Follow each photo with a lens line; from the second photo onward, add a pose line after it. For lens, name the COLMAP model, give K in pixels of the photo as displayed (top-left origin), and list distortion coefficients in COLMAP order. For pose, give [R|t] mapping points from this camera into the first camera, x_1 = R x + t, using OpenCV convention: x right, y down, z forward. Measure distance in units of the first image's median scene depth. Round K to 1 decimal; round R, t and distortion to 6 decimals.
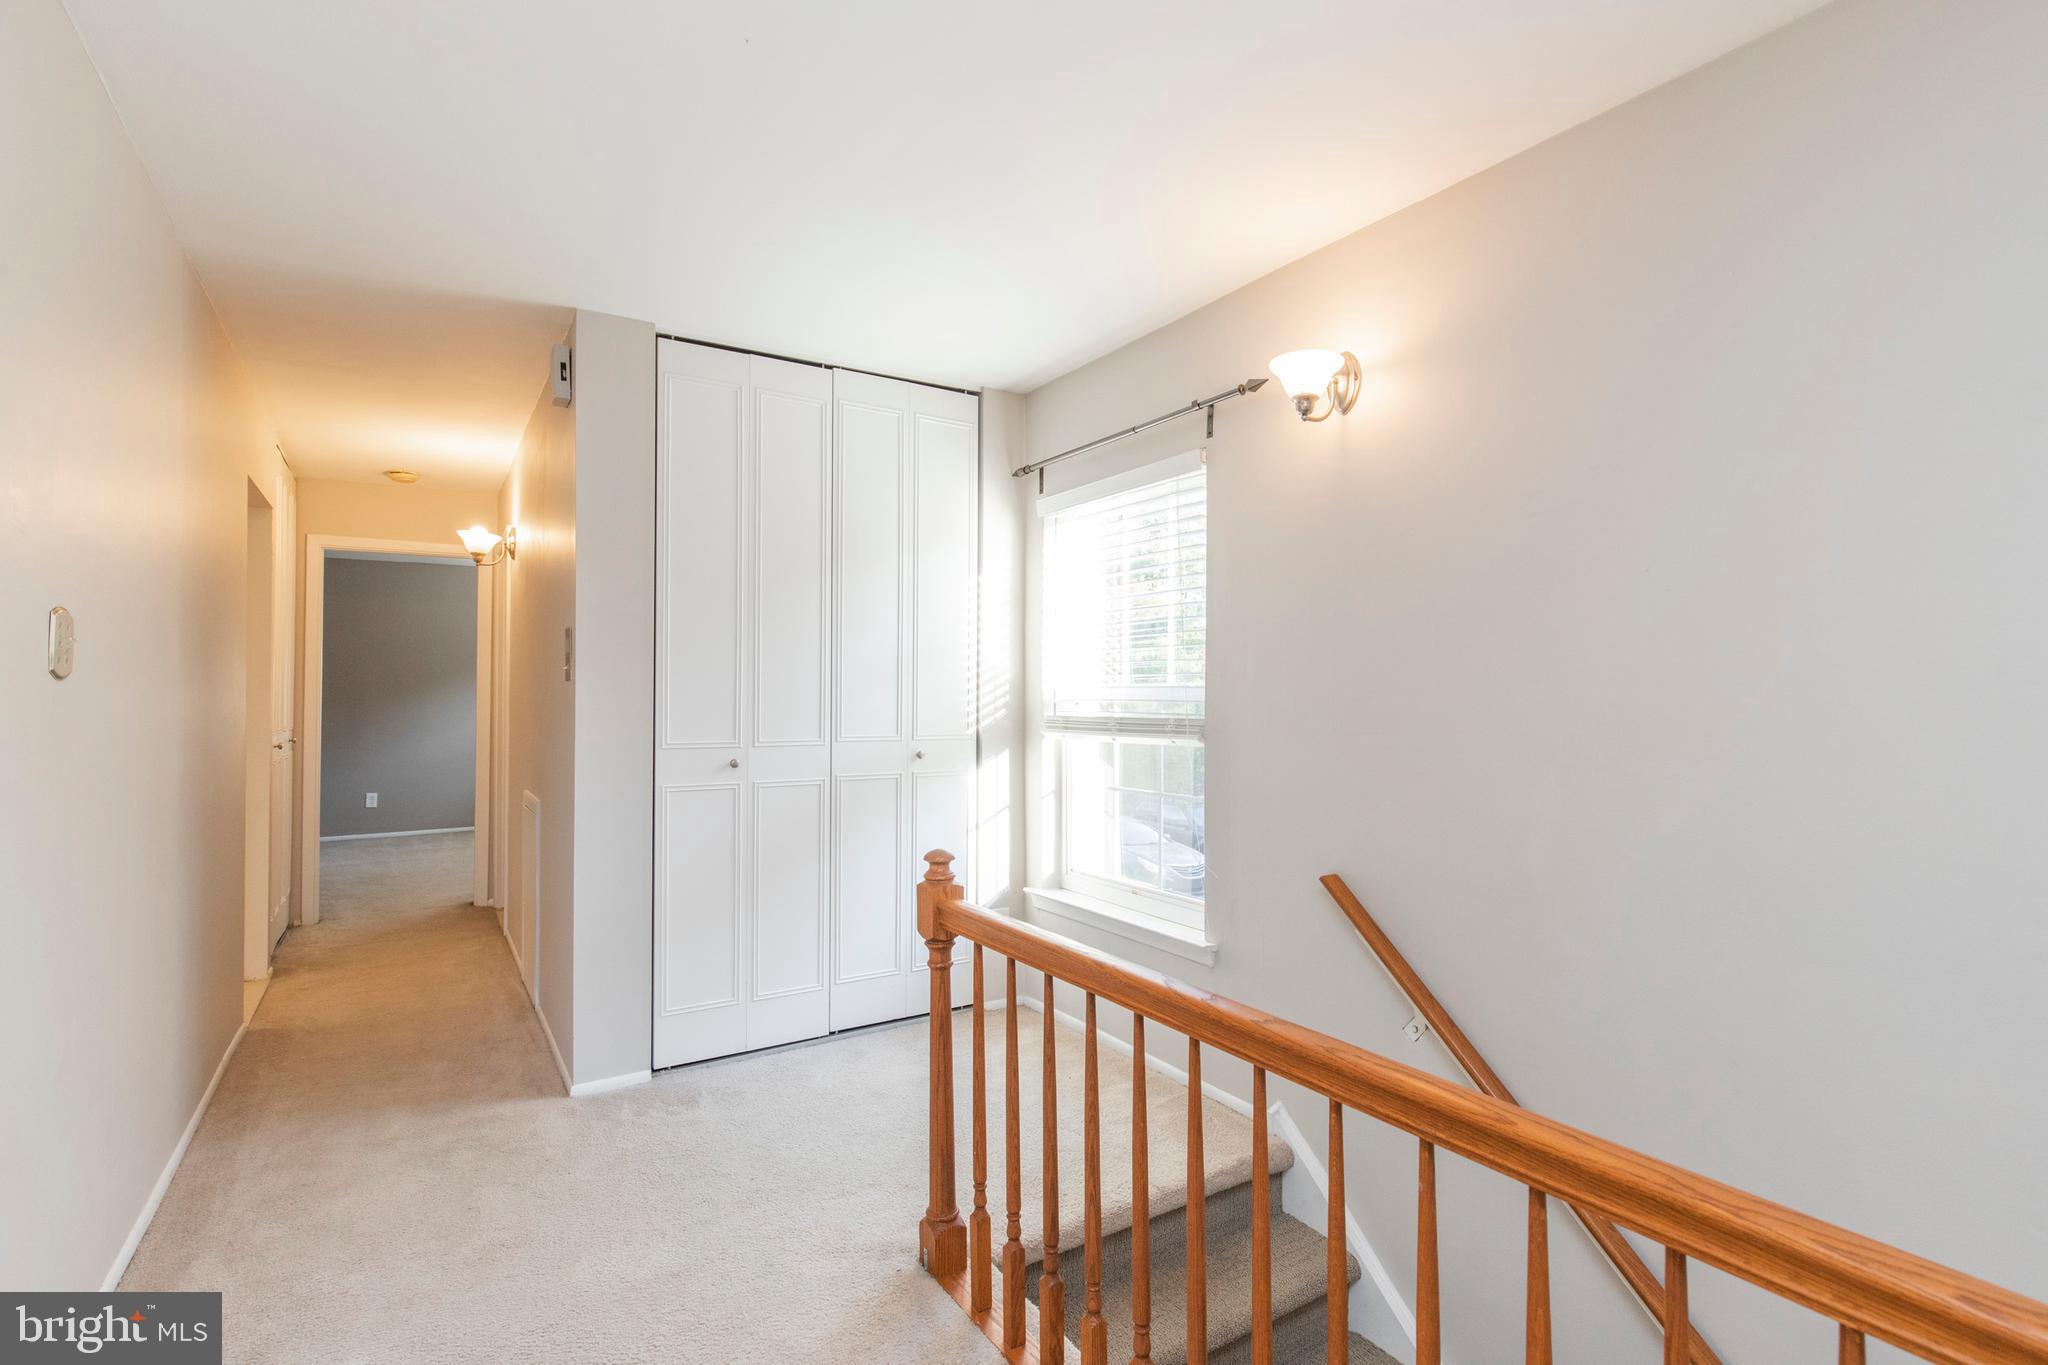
lens RADIAL K [[986.3, 0, 1024.0], [0, 986.3, 682.5], [0, 0, 1]] dist [0.000215, -0.000071]
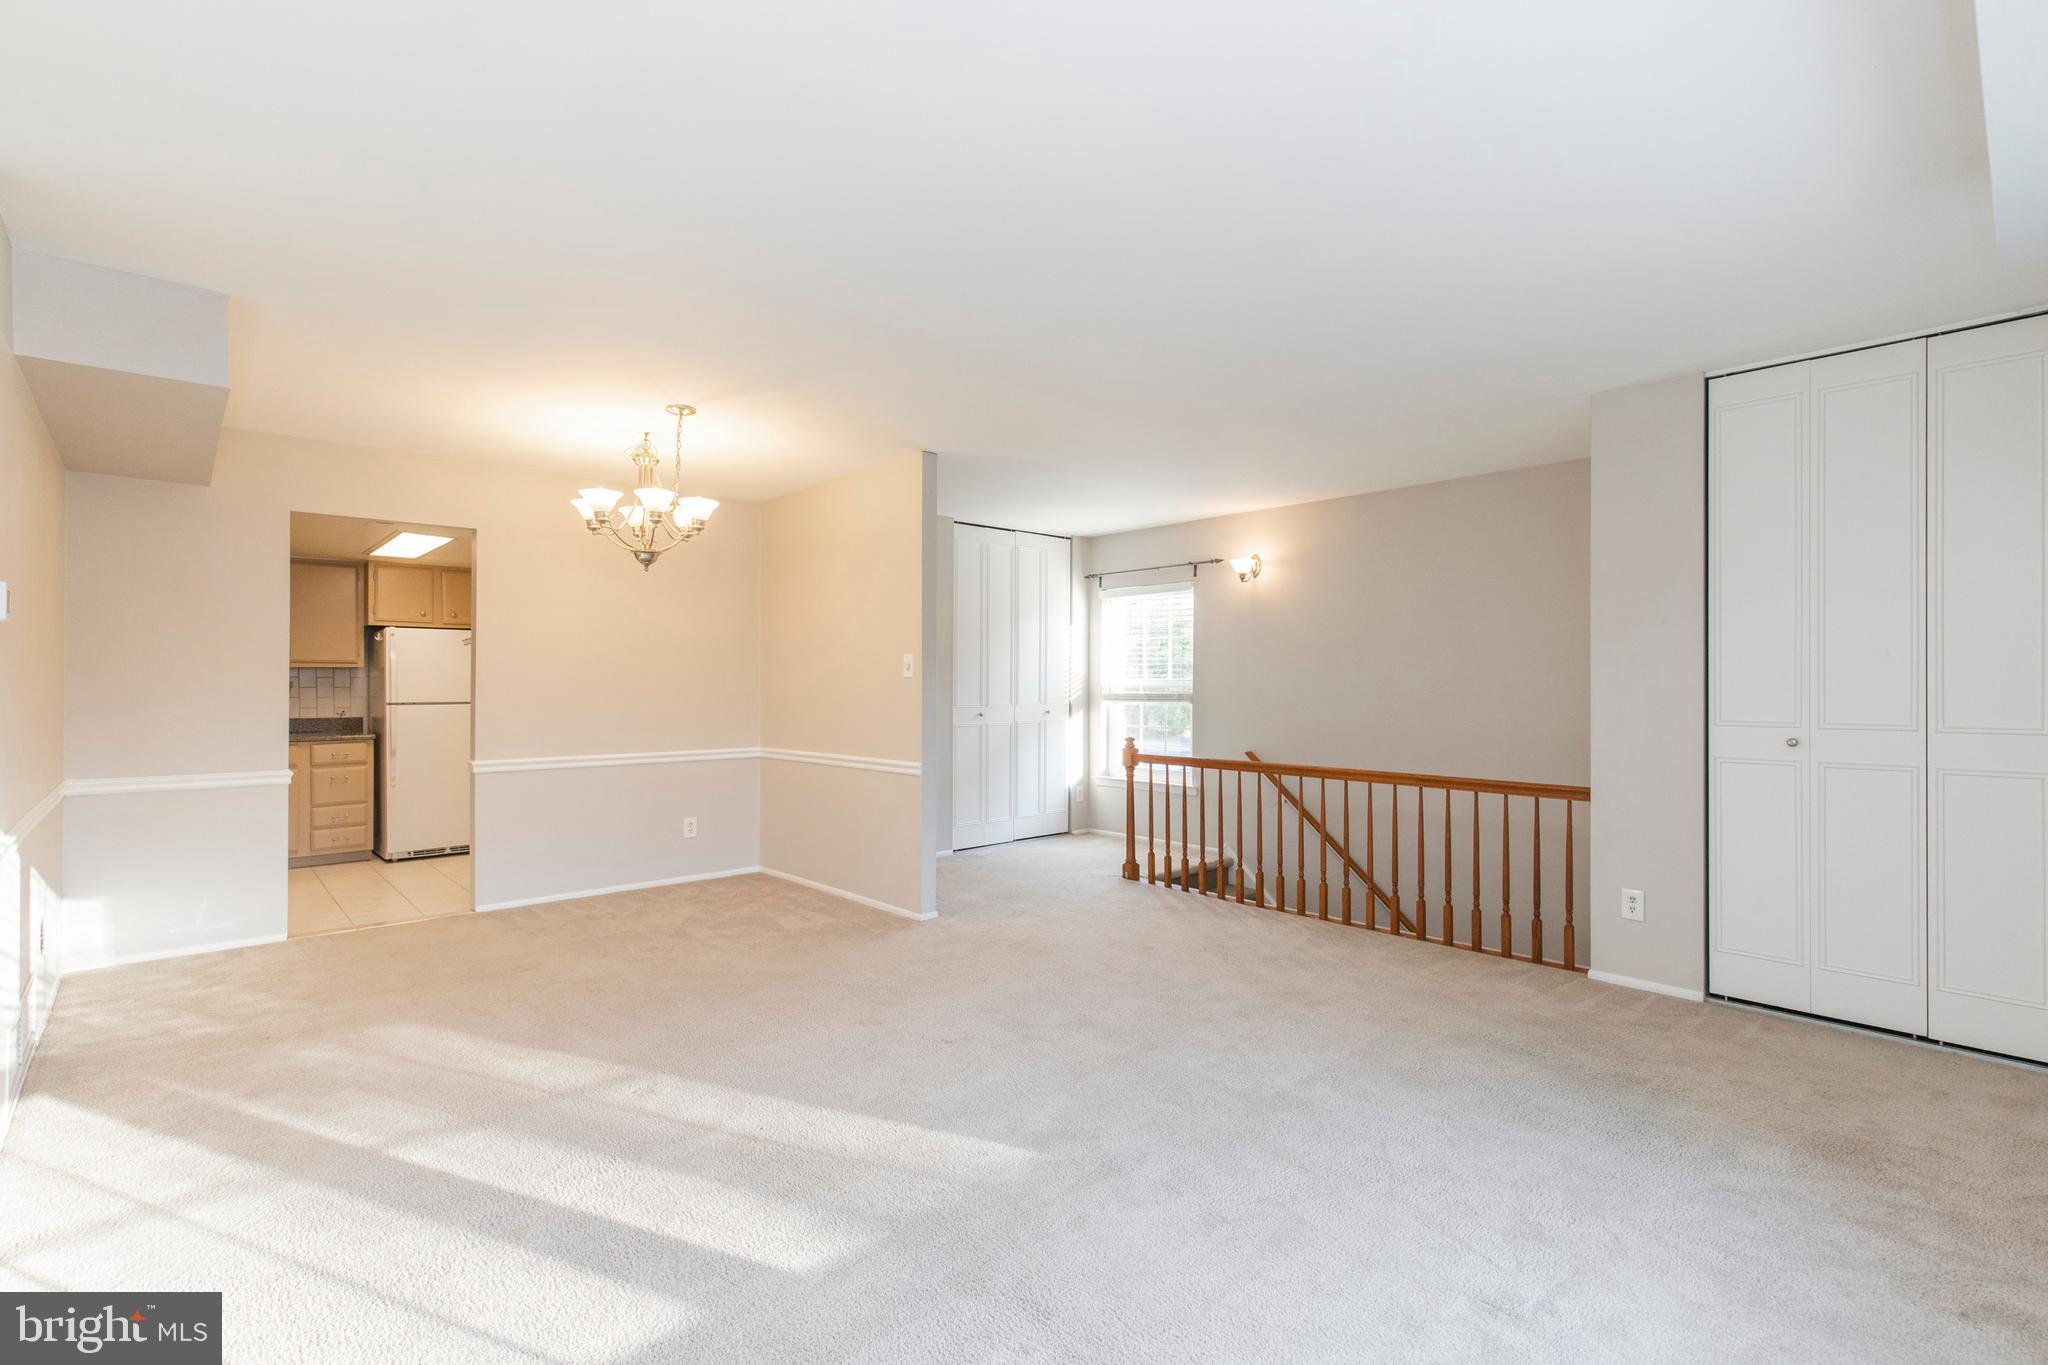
lens RADIAL K [[917.1, 0, 1035.7], [0, 917.1, 683.1], [0, 0, 1]] dist [0.002216, 0.000395]
pose [[0.981545, 0.003229, 0.191202, -0.538658], [-0.004820, 0.999958, 0.007859, -0.003744], [-0.191169, -0.008635, 0.981519, -0.977039]]
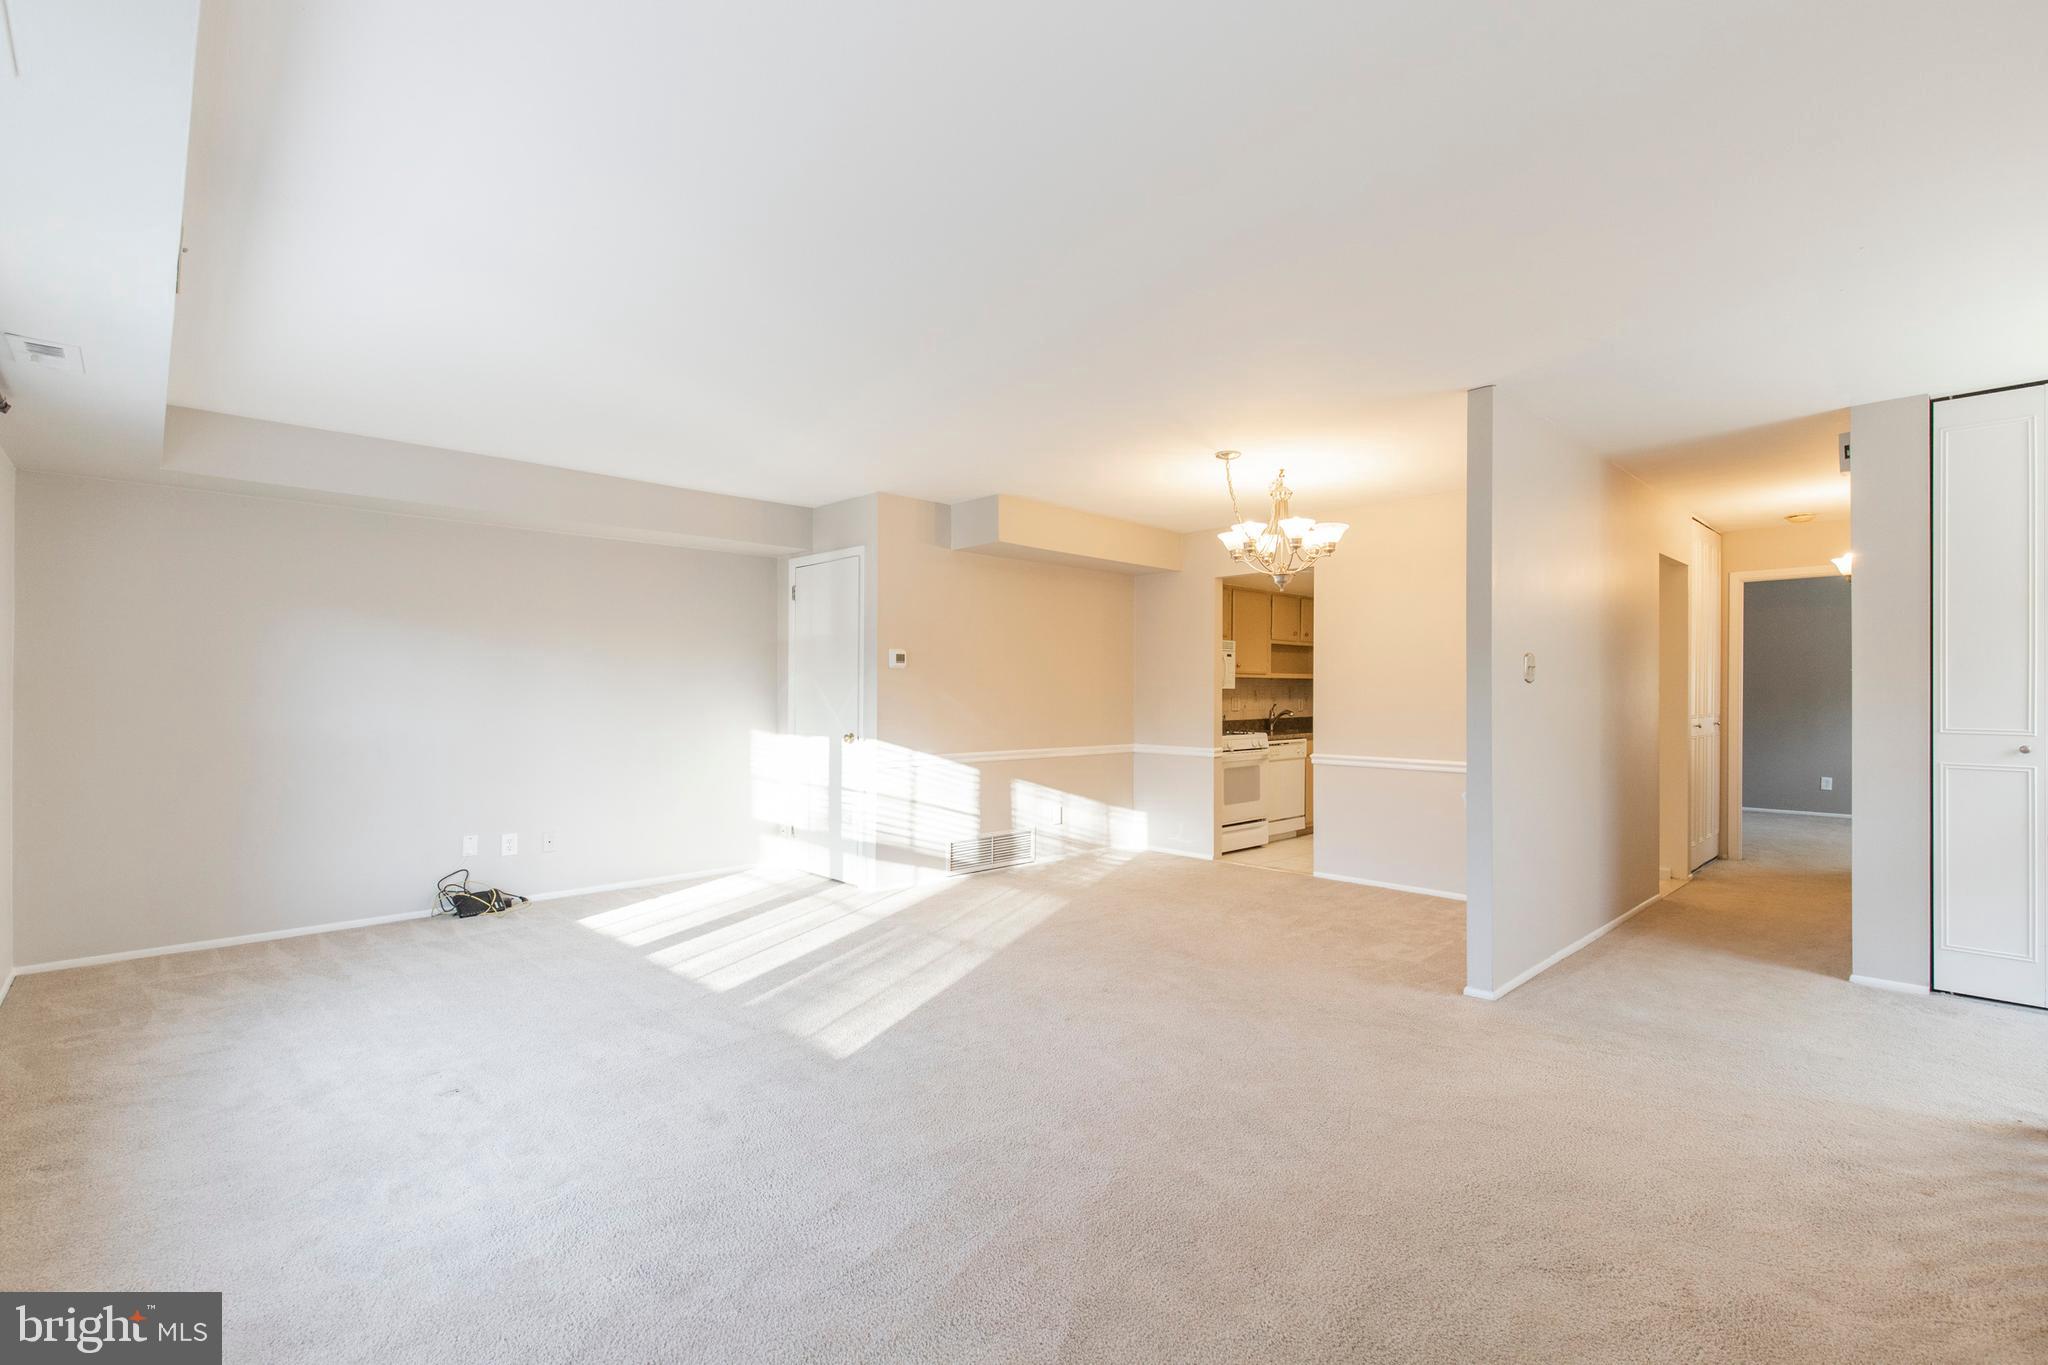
lens RADIAL K [[929.3, 0, 1029.0], [0, 929.3, 693.7], [0, 0, 1]] dist [0.004260, 0.000077]
pose [[0.216465, 0.005082, -0.976277, 0.487615], [0.007994, 0.999944, 0.006978, 0.000429], [0.976258, -0.009315, 0.216412, -0.342053]]
